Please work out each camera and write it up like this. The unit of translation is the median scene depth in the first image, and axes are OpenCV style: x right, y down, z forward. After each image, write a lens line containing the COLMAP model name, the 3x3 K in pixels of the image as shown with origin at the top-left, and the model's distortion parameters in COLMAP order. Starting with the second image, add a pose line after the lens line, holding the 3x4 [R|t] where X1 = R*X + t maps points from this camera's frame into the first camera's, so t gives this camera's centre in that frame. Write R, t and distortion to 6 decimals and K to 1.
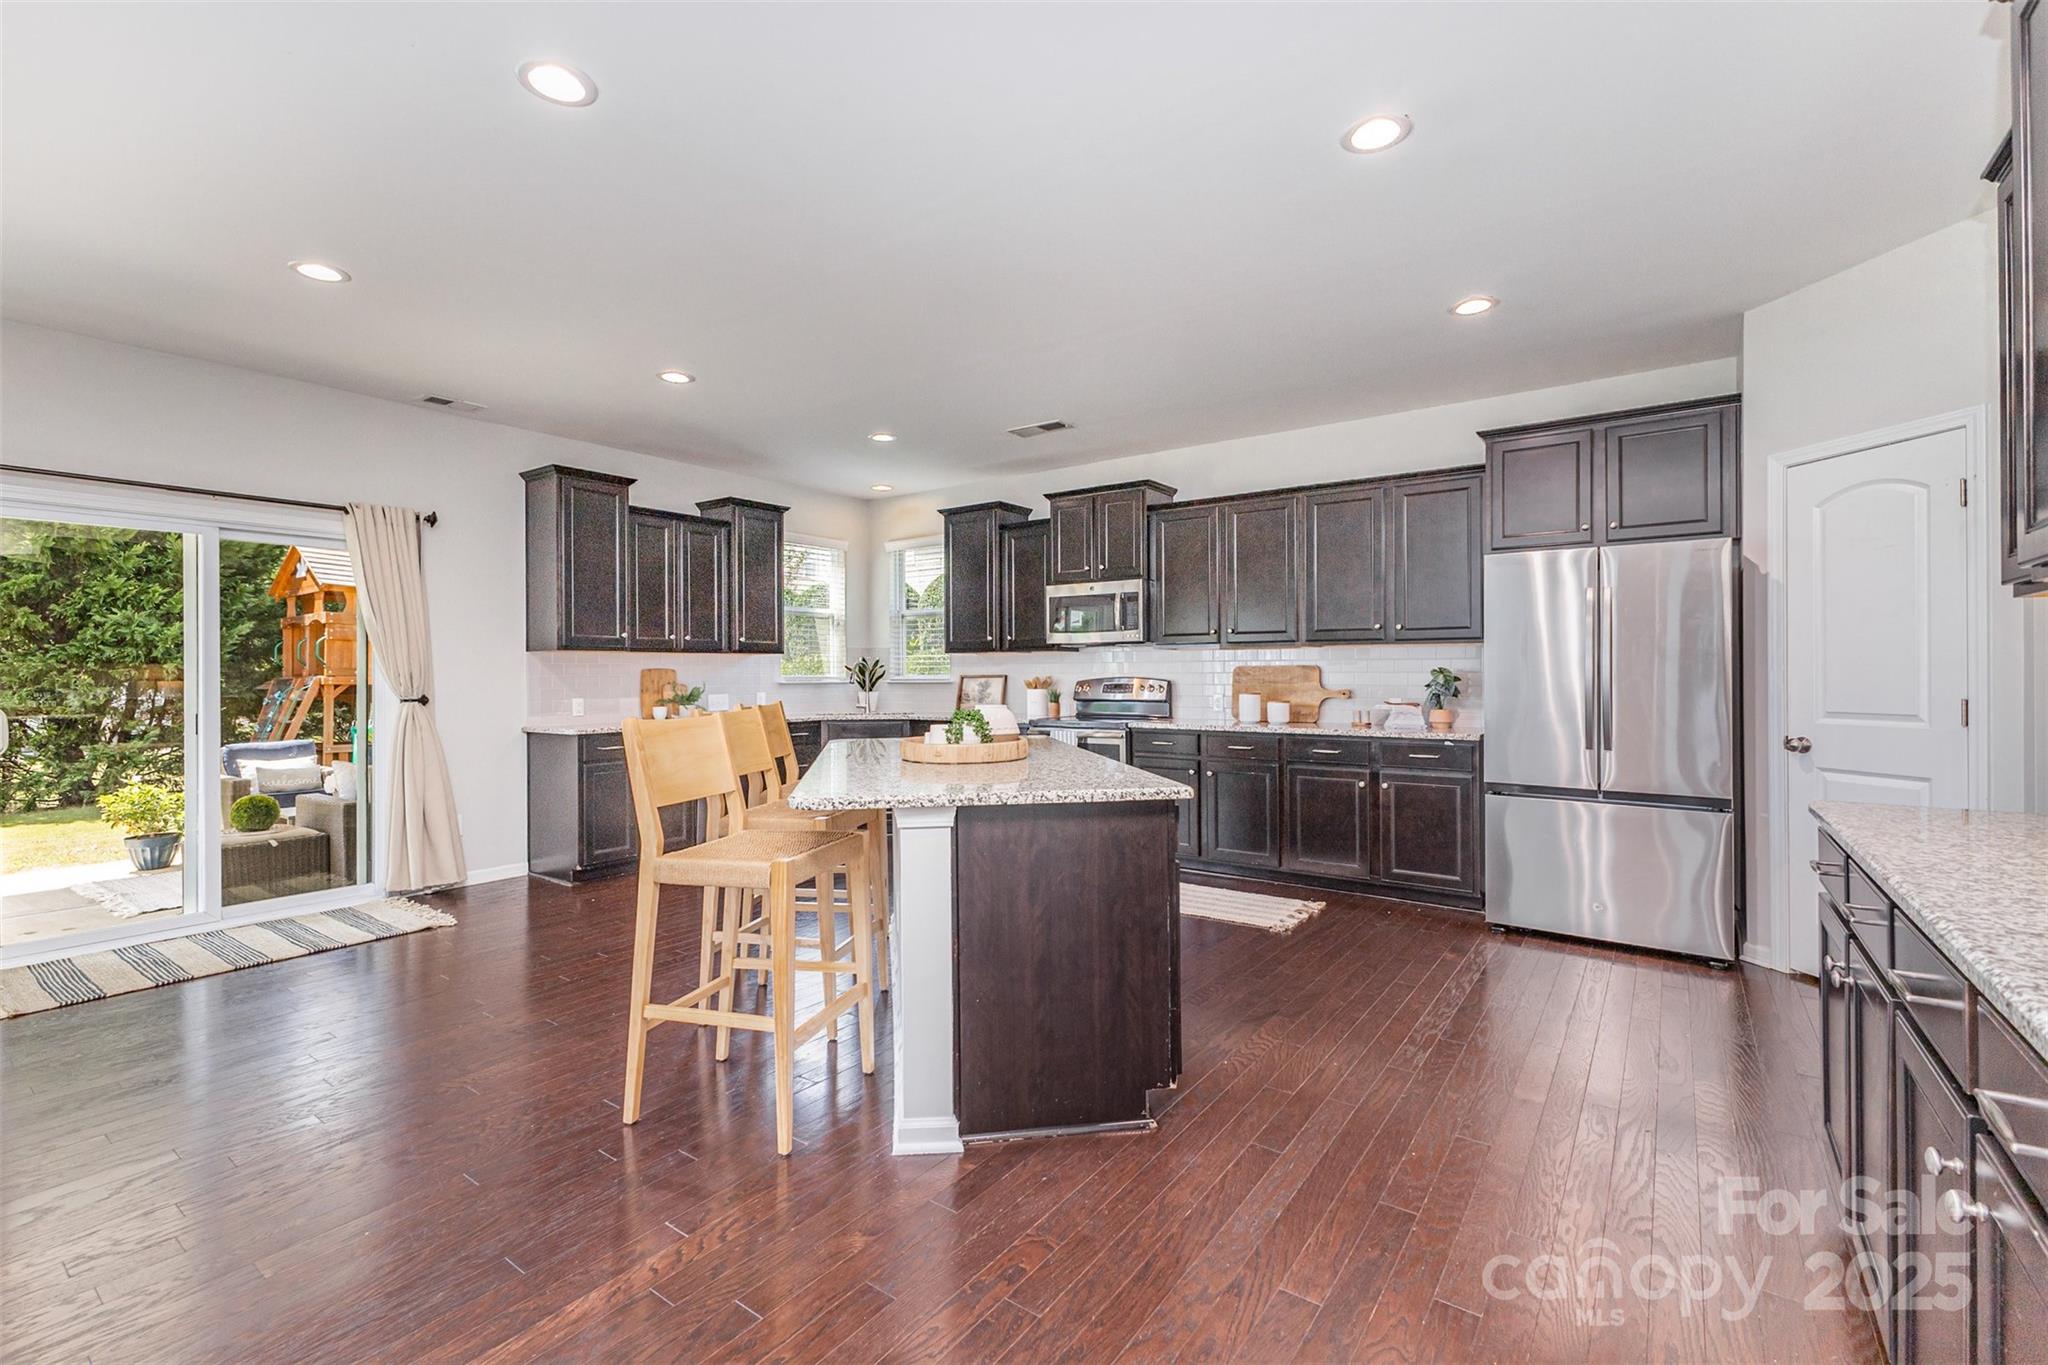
lens RADIAL K [[894.9, 0, 1025.5], [0, 894.9, 663.5], [0, 0, 1]] dist [0.002073, 0.000095]
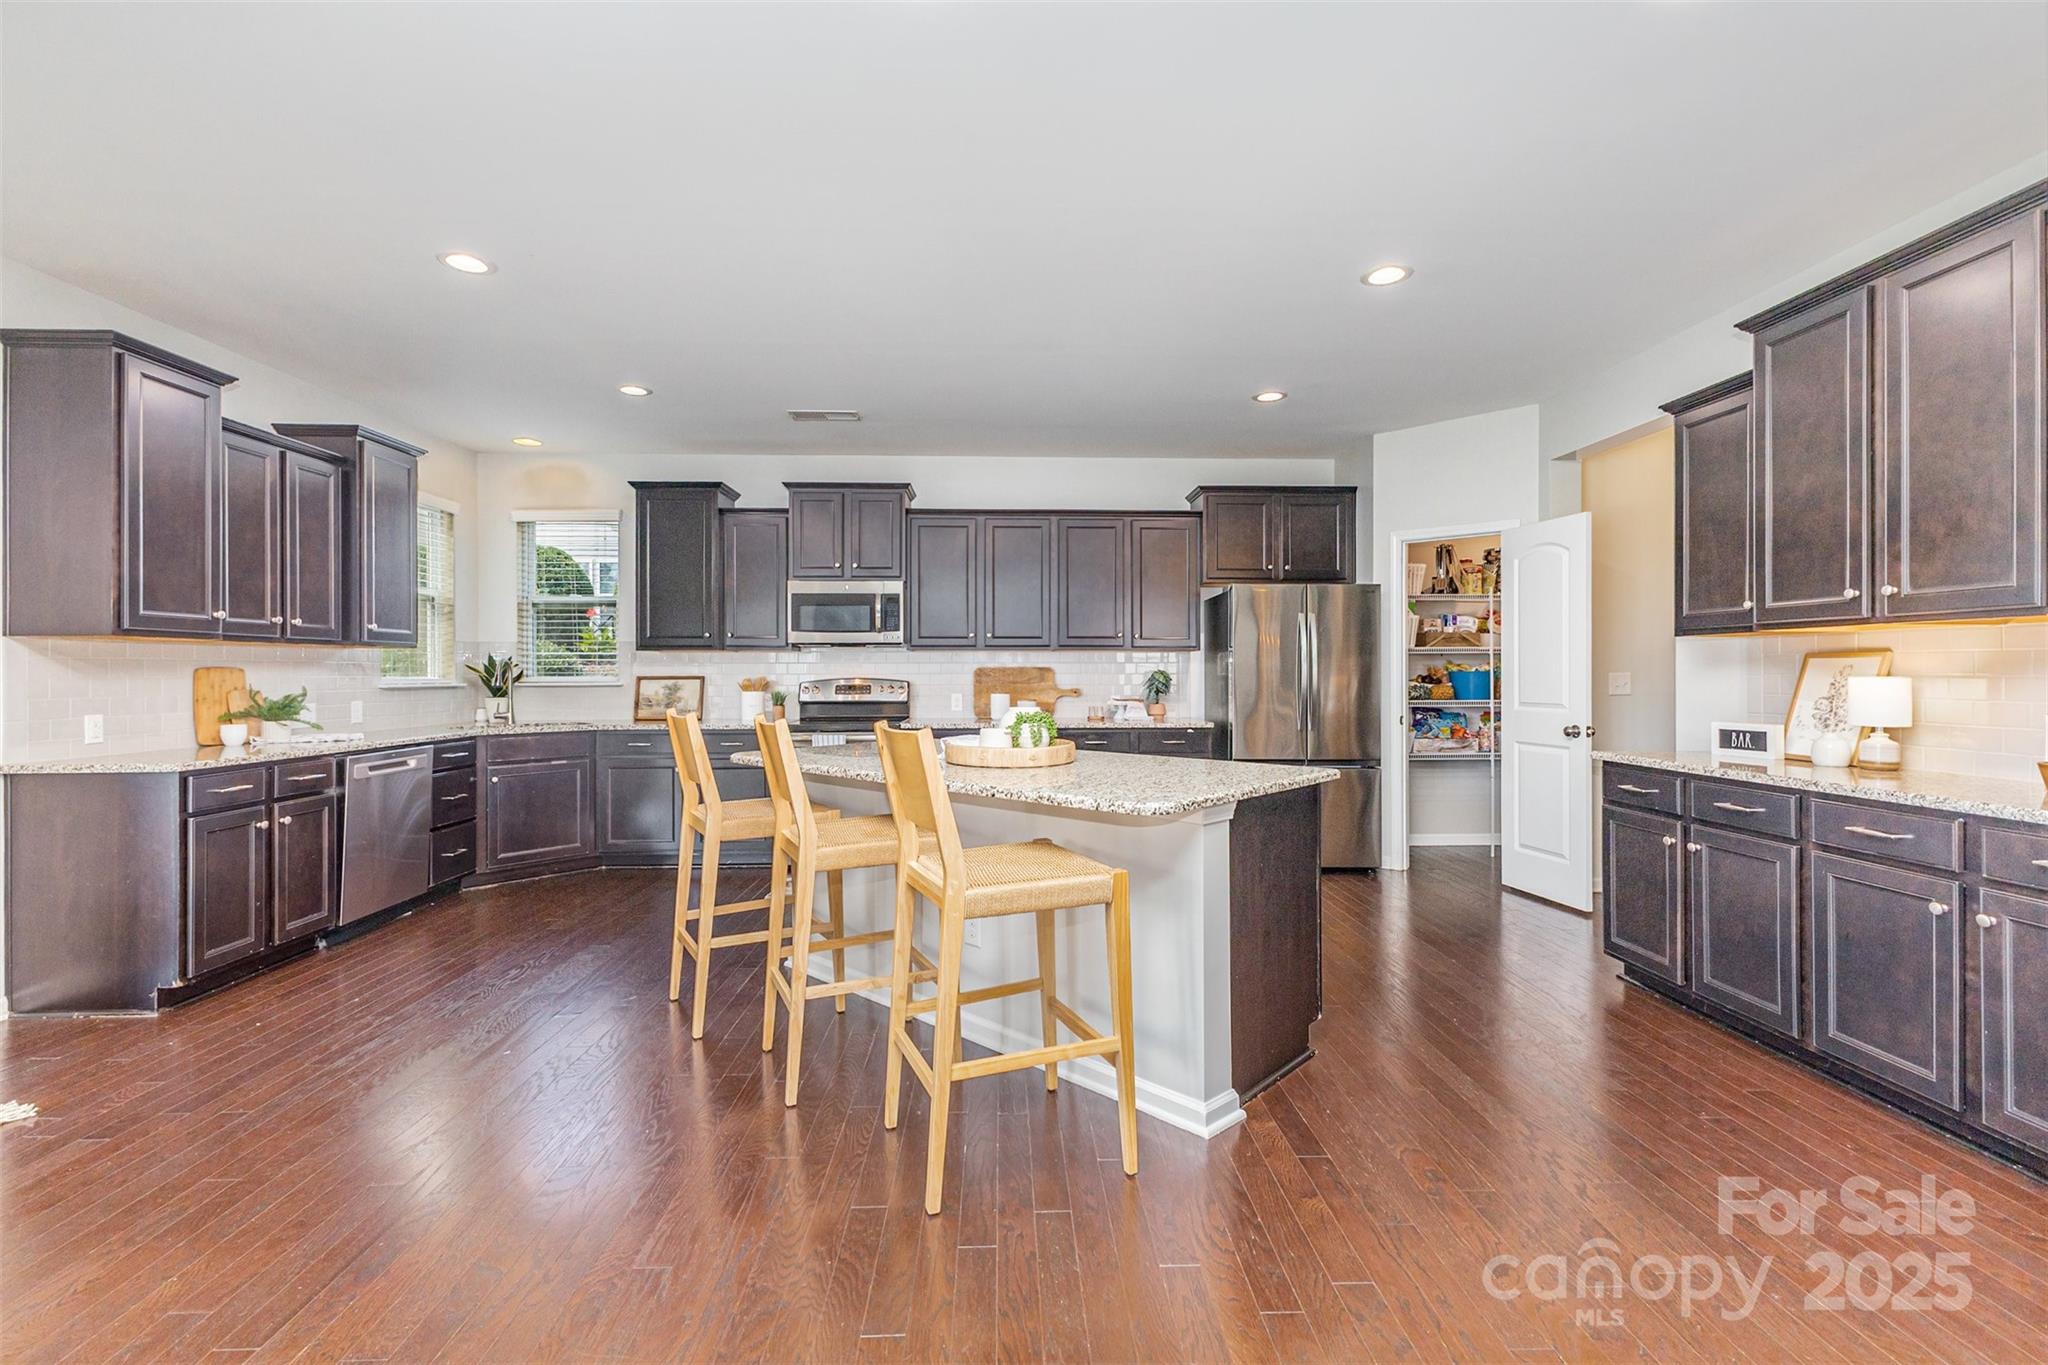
lens RADIAL K [[883.0, 0, 1025.6], [0, 883.0, 663.9], [0, 0, 1]] dist [0.002778, 0.000238]
pose [[0.785269, 0.008166, 0.619101, -0.372523], [-0.008632, 0.999960, -0.002241, 0.000111], [-0.619094, -0.003585, 0.785309, 0.128653]]
